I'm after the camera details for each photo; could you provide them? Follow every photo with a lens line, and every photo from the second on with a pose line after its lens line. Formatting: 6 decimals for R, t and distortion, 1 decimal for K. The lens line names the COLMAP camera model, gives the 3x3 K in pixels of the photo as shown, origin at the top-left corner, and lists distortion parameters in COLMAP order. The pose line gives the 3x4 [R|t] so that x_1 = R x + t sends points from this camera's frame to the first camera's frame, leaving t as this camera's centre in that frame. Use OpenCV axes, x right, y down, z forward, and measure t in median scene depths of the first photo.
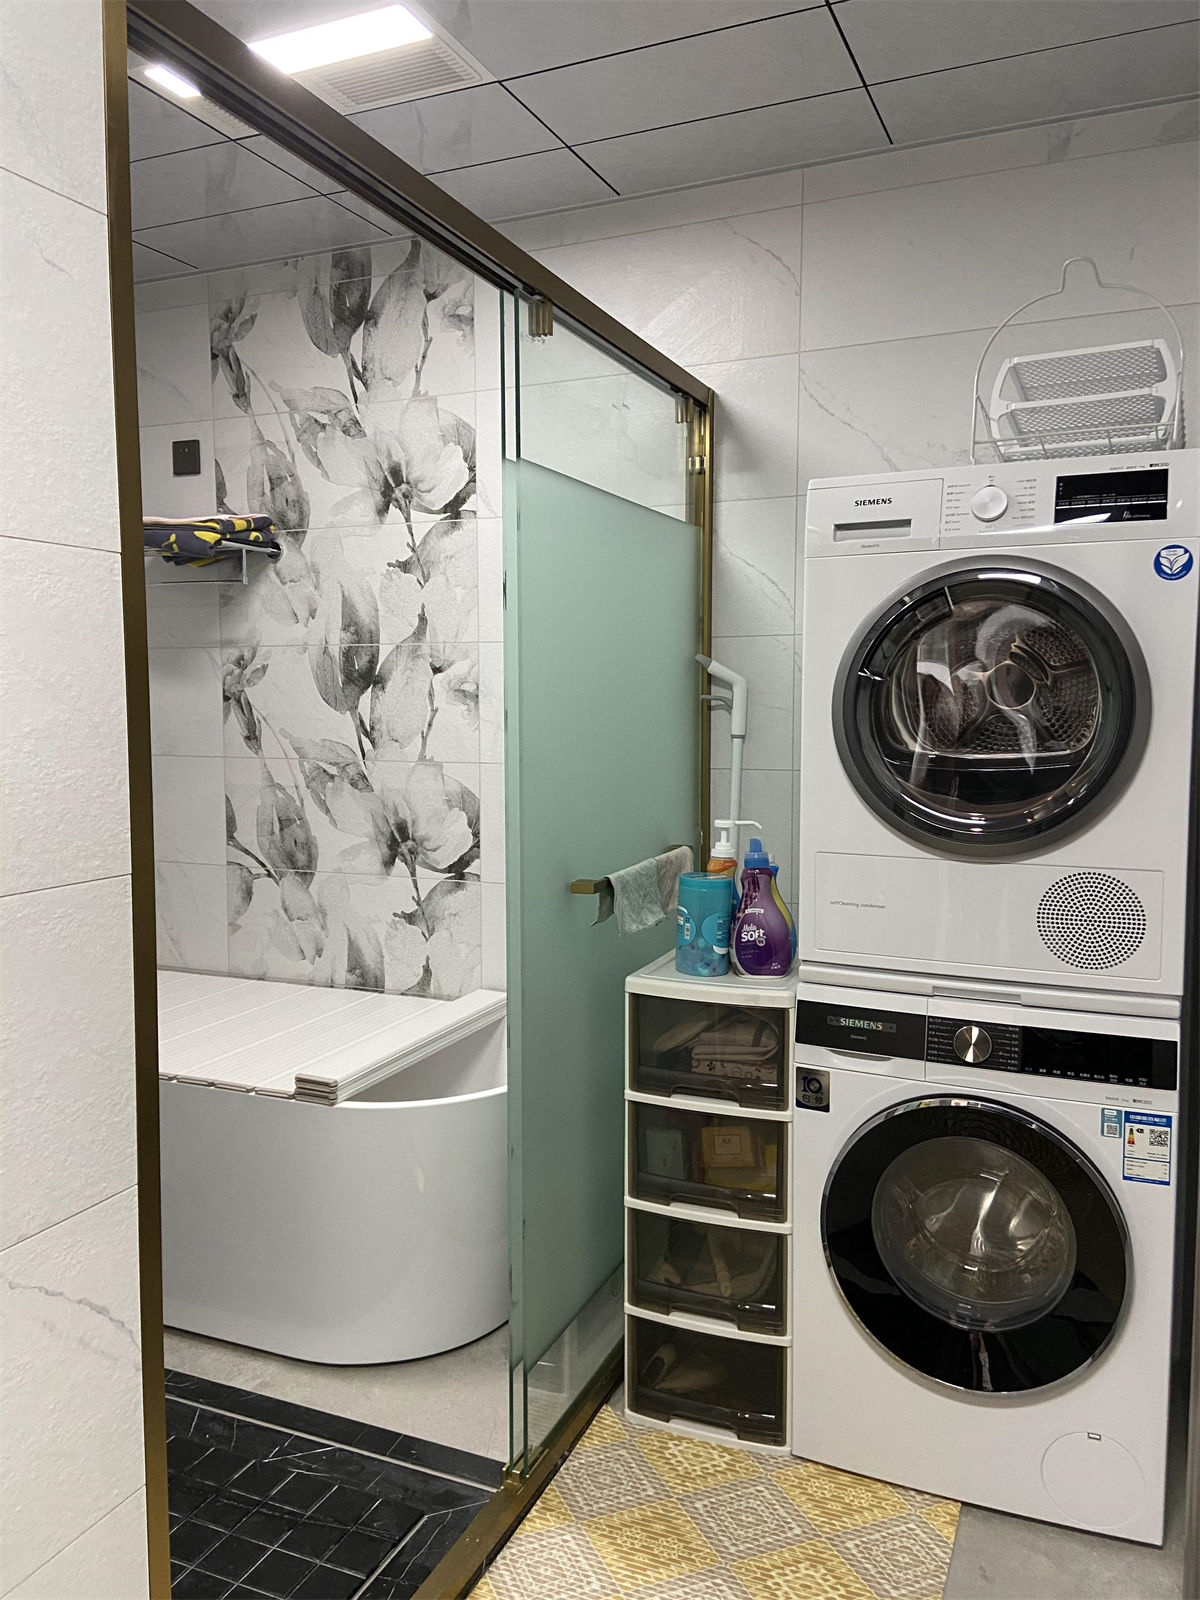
lens RADIAL K [[1206.8, 0, 606.5], [0, 1206.8, 782.6], [0, 0, 1]] dist [0.076265, -0.079074]
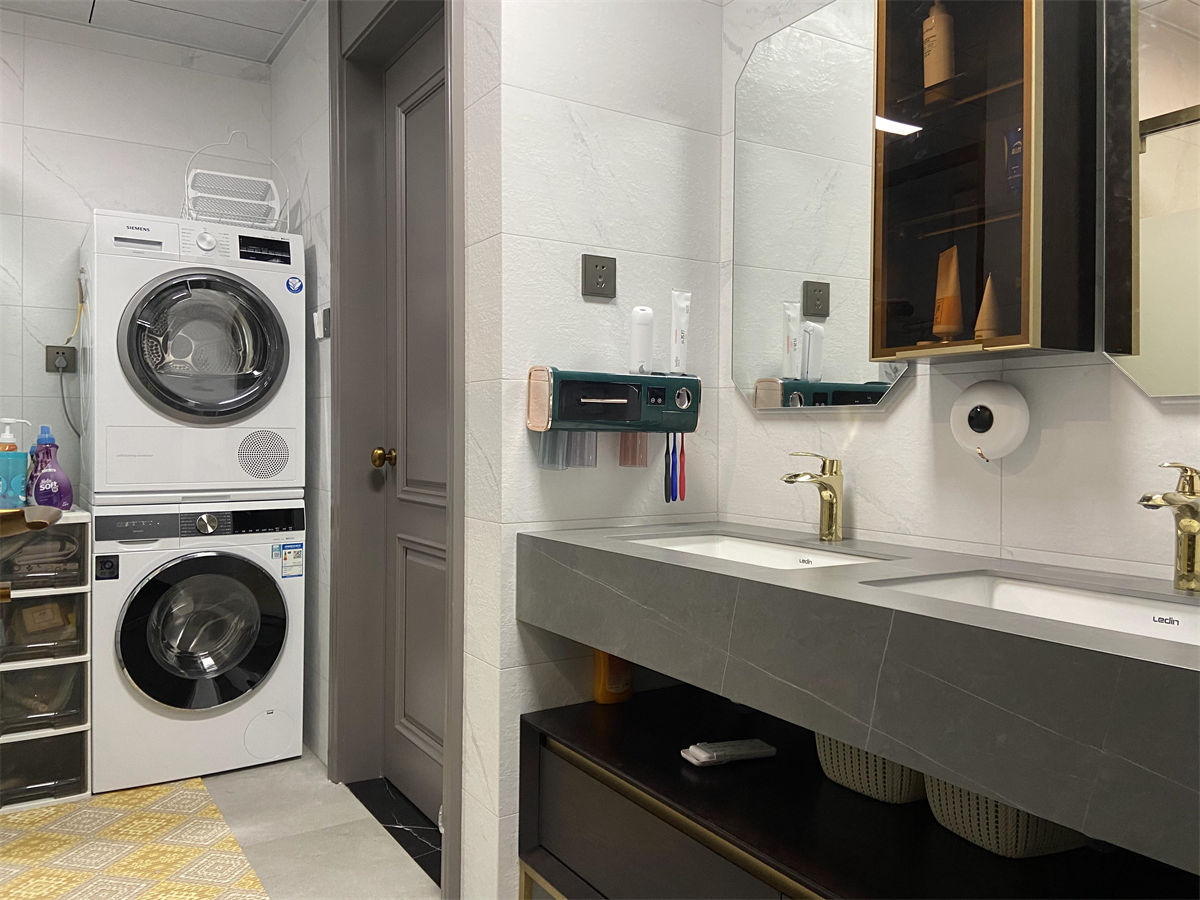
lens RADIAL K [[905.1, 0, 594.5], [0, 905.1, 443.9], [0, 0, 1]] dist [0.076265, -0.079074]
pose [[0.557612, -0.005845, 0.830081, -0.526453], [0.053242, 0.998168, -0.028738, 0.158074], [-0.828393, 0.060220, 0.556901, -0.291638]]
